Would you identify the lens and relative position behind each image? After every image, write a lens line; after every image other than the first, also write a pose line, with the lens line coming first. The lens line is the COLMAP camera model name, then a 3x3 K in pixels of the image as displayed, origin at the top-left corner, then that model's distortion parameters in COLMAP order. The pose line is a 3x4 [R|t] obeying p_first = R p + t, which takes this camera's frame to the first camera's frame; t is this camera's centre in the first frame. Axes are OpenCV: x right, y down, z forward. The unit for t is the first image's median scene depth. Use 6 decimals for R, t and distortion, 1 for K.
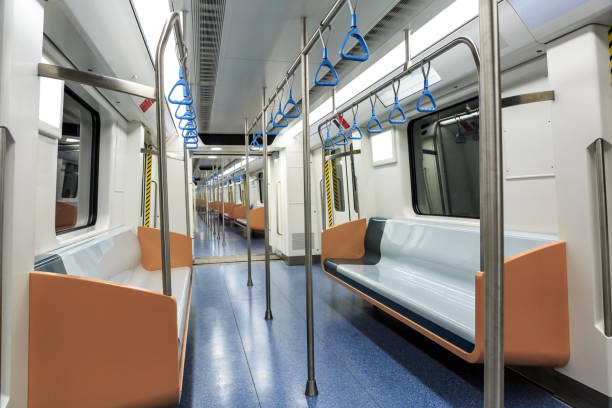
lens RADIAL K [[425.0, 0, 307.2], [0, 425.0, 185.1], [0, 0, 1]] dist [-0.081079, 0.002414]
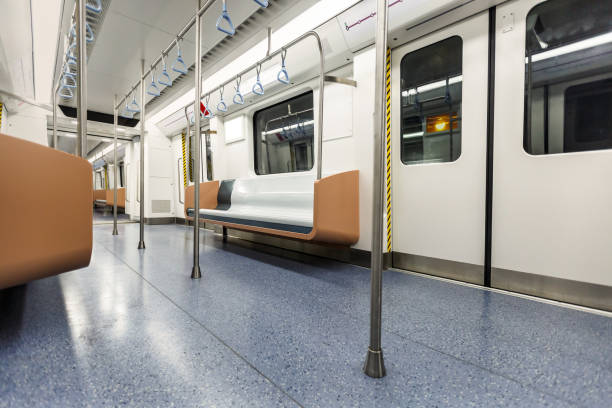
lens RADIAL K [[275.5, 0, 316.9], [0, 275.5, 195.5], [0, 0, 1]] dist [-0.002216, 0.001098]
pose [[0.855621, 0.024056, 0.517043, -0.089673], [-0.036636, 0.999229, 0.014136, 0.161666], [-0.516304, -0.031037, 0.855843, 0.047815]]
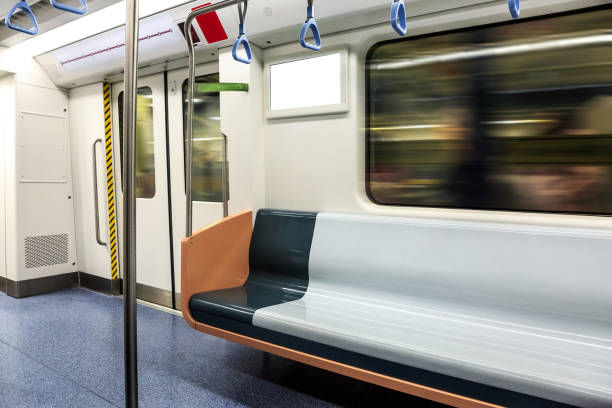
lens RADIAL K [[419.3, 0, 324.2], [0, 419.3, 192.3], [0, 0, 1]] dist [-0.006665, 0.000812]
pose [[0.744948, 0.011022, 0.667031, -0.243643], [-0.044523, 0.998456, 0.033226, 0.048231], [-0.665635, -0.054450, 0.744288, 0.805287]]
